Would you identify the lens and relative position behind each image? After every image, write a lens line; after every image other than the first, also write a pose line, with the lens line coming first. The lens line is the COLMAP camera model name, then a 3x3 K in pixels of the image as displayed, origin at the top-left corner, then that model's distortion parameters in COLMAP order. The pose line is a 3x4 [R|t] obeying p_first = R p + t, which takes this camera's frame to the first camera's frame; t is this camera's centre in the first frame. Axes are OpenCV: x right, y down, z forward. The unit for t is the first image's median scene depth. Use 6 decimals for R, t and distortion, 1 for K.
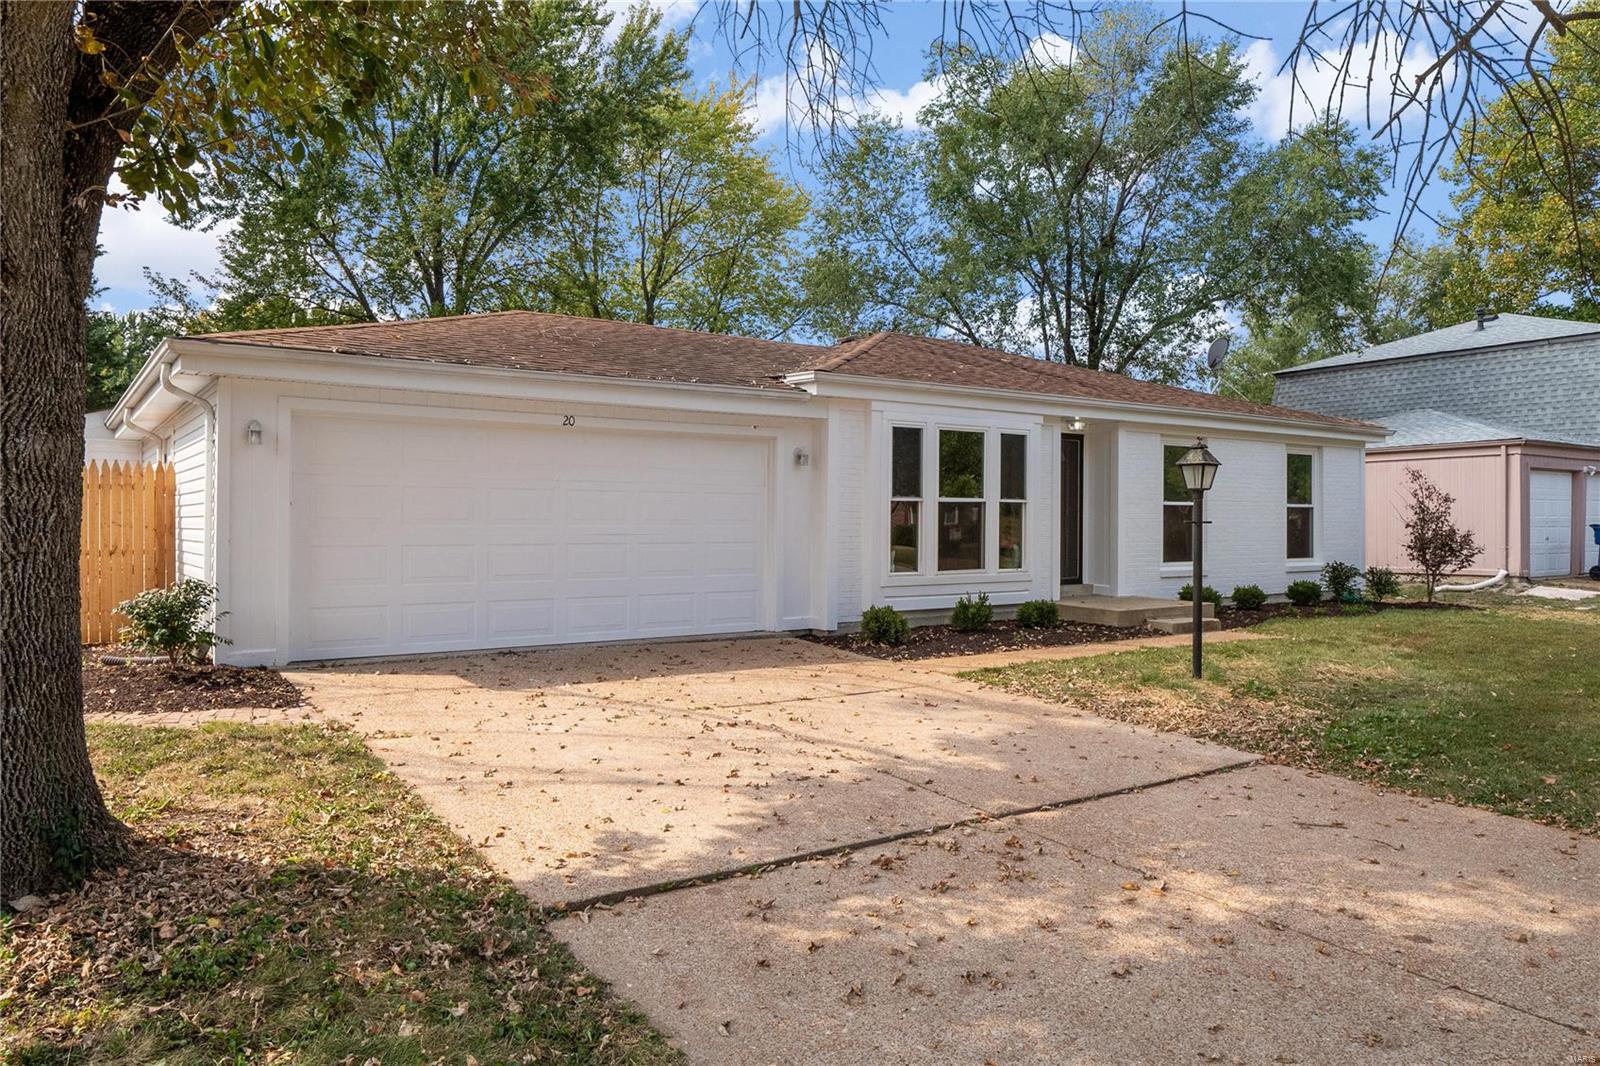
lens RADIAL K [[1098.4, 0, 800.0], [0, 1098.4, 533.0], [0, 0, 1]] dist [-0.034678, 0.000068]
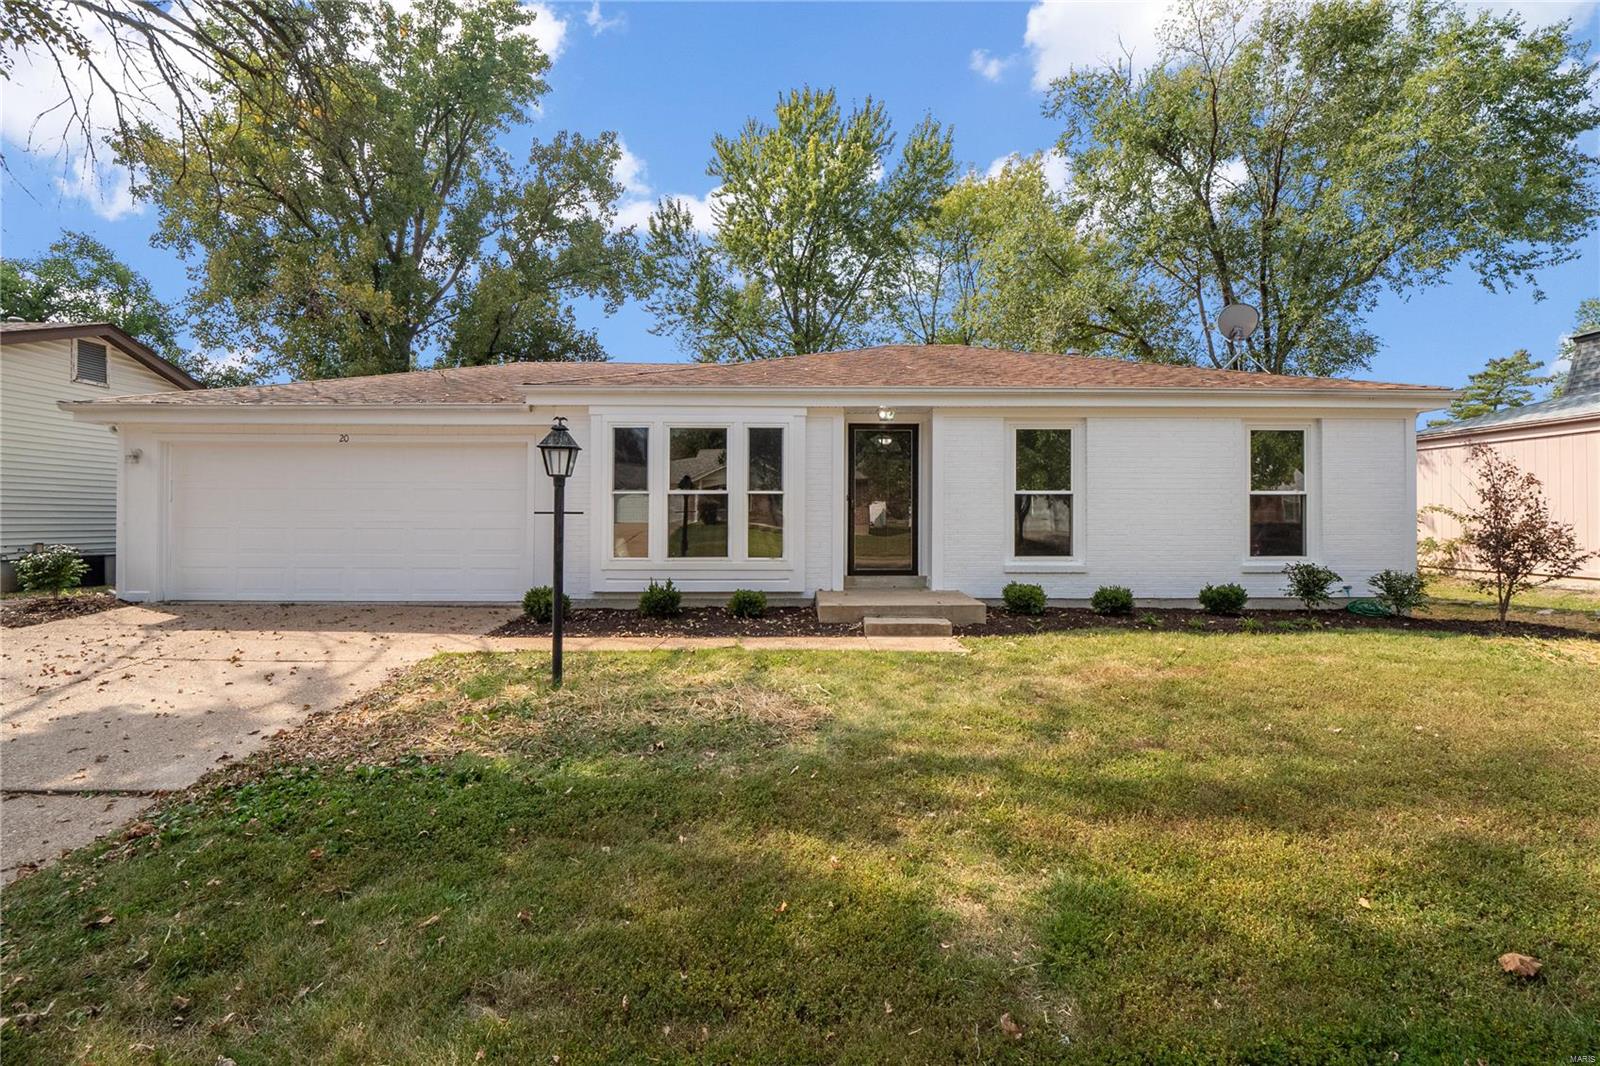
lens RADIAL K [[756.2, 0, 806.1], [0, 756.2, 513.1], [0, 0, 1]] dist [-0.010211, -0.001140]
pose [[0.837539, -0.001294, -0.546376, 0.612155], [-0.004359, 0.999950, -0.009050, -0.003308], [0.546361, 0.009961, 0.837491, 0.421219]]
